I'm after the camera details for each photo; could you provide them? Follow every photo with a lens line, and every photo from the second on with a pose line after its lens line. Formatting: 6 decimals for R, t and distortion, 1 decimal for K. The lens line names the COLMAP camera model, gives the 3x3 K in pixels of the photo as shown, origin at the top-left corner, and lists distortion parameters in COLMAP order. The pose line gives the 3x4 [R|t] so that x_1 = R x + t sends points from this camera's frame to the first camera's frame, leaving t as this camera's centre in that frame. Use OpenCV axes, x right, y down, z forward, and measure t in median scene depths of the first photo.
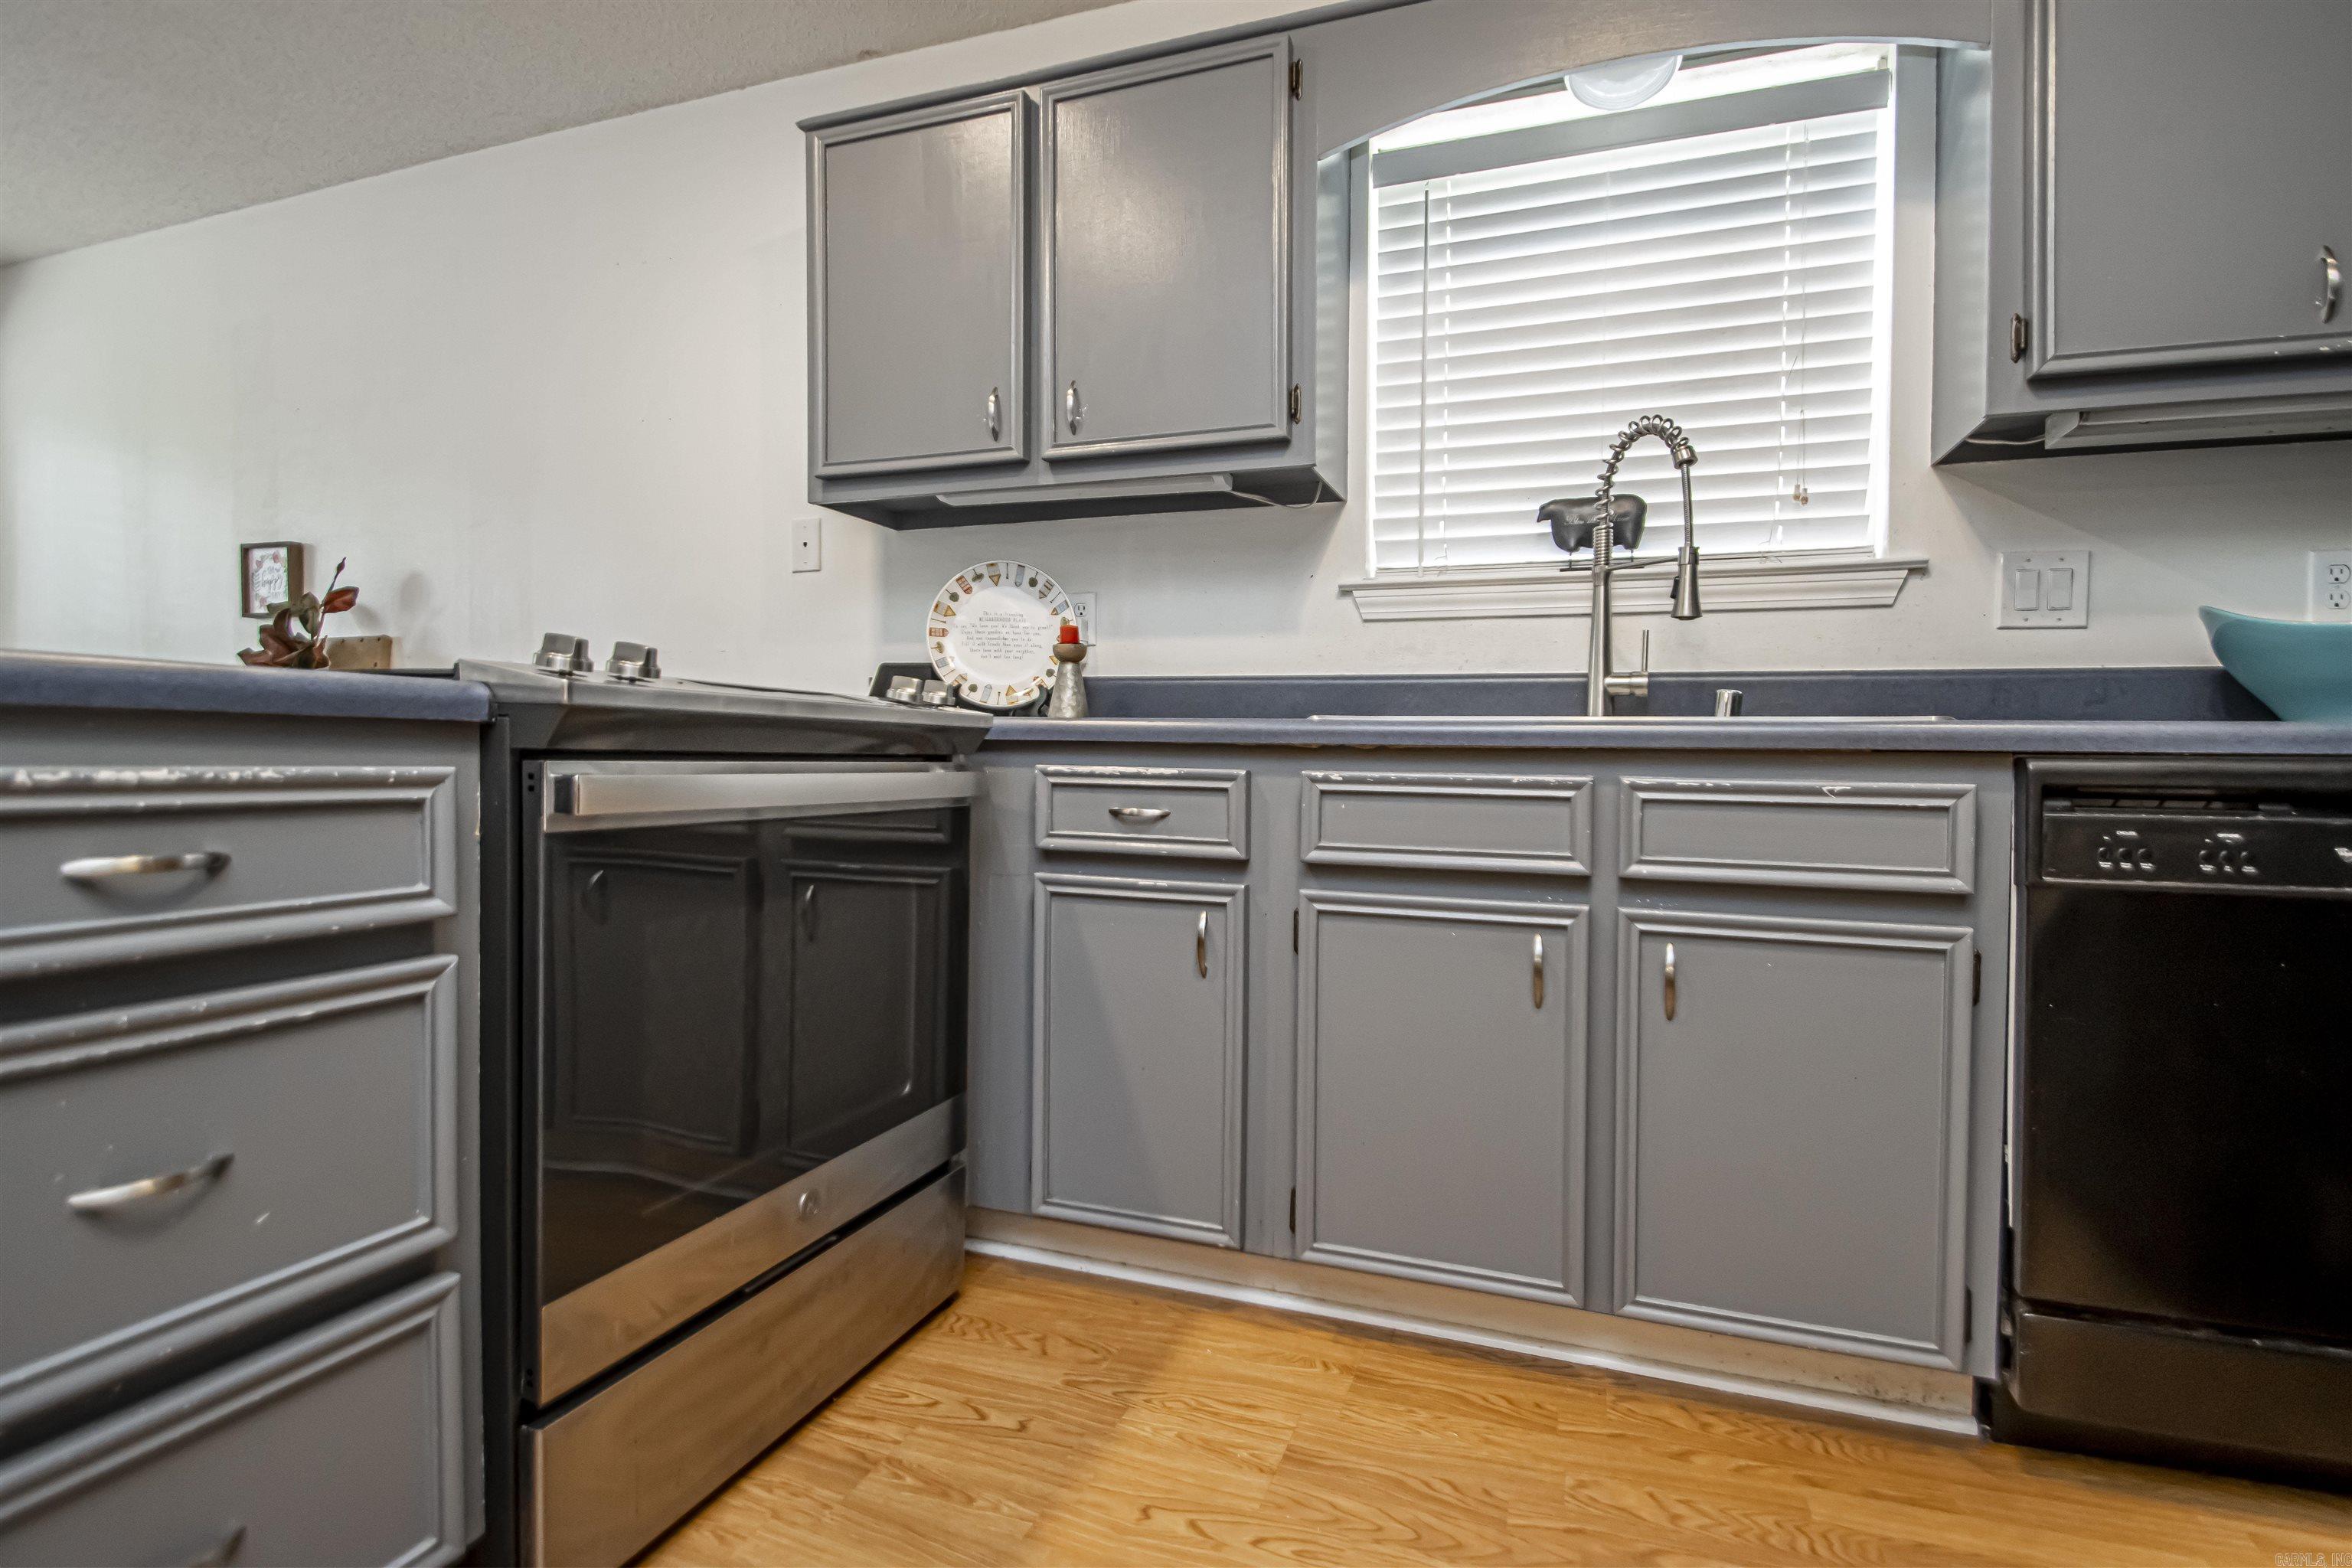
lens RADIAL K [[1137.9, 0, 1178.1], [0, 1137.9, 756.7], [0, 0, 1]] dist [0.021327, -0.023352]
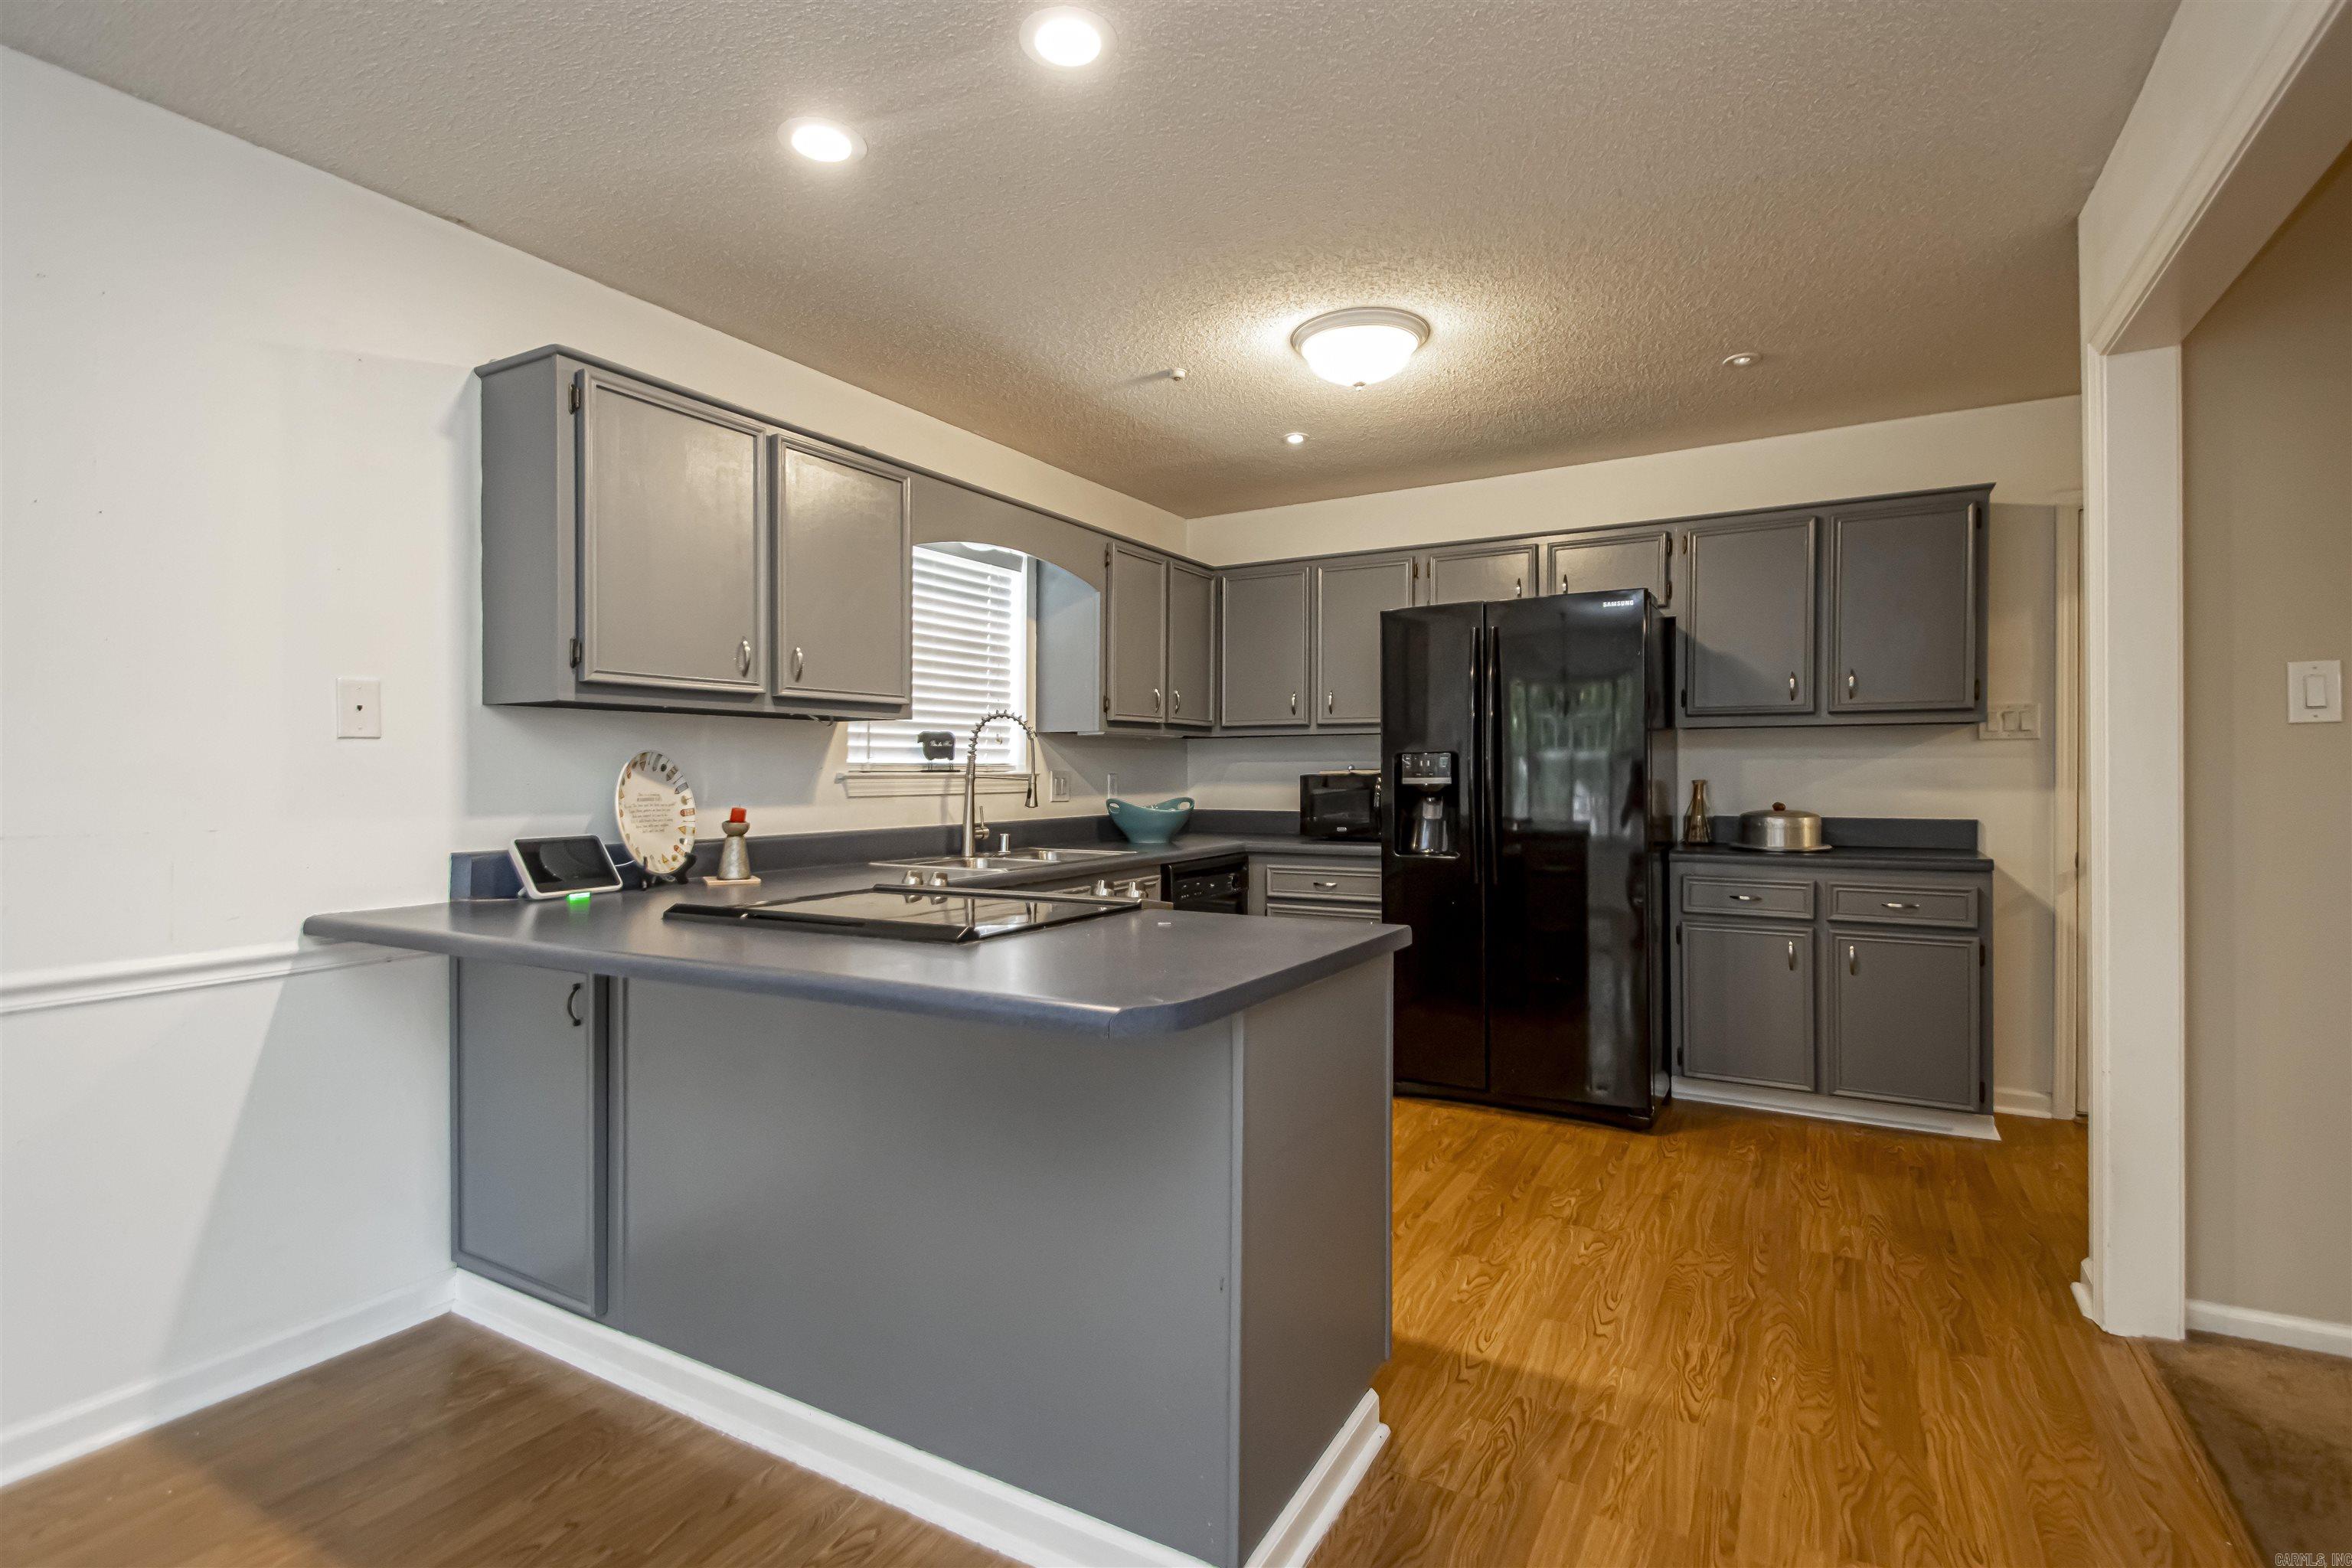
lens RADIAL K [[1073.3, 0, 1180.8], [0, 1073.3, 767.4], [0, 0, 1]] dist [0.027320, -0.018400]
pose [[0.182274, -0.004442, 0.983238, -1.723162], [0.016950, 0.999855, 0.001375, -0.217090], [-0.983102, 0.016415, 0.182323, 0.368015]]
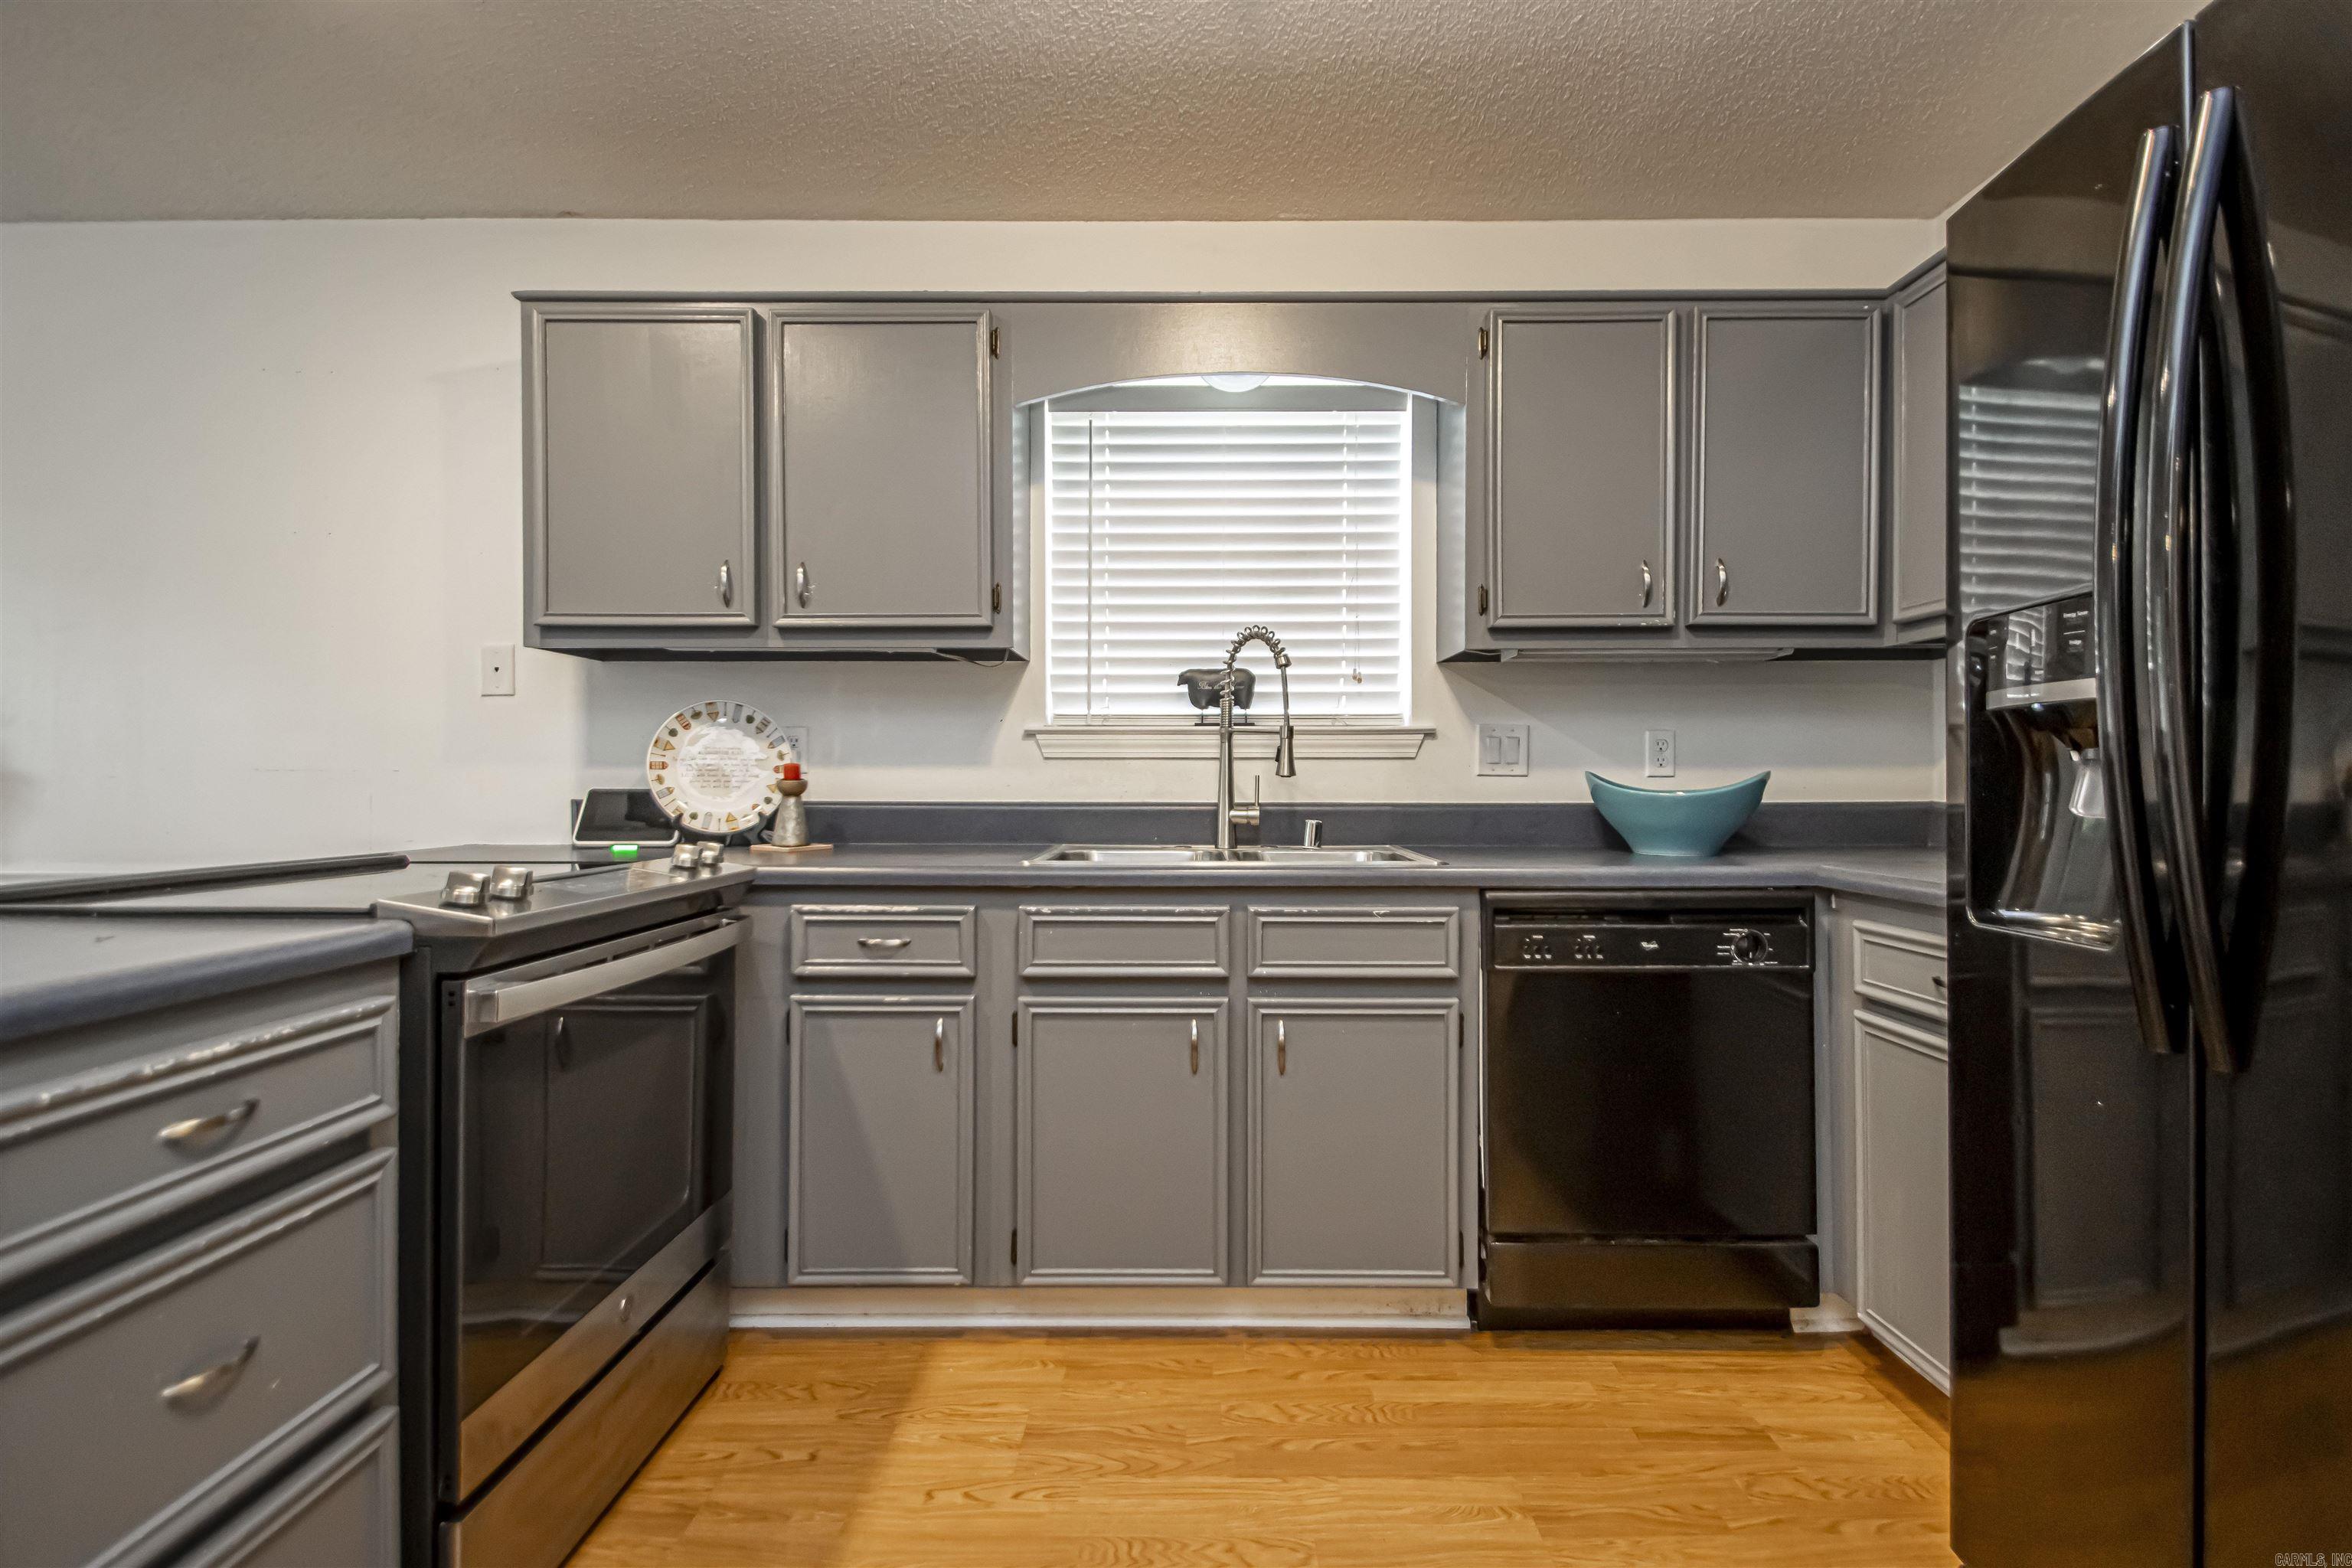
lens RADIAL K [[1093.1, 0, 1195.0], [0, 1093.1, 779.6], [0, 0, 1]] dist [0.022479, -0.020804]
pose [[0.939605, -0.008491, 0.342155, -0.127382], [0.012657, 0.999870, -0.009945, -0.115594], [-0.342026, 0.013675, 0.939591, -0.239329]]
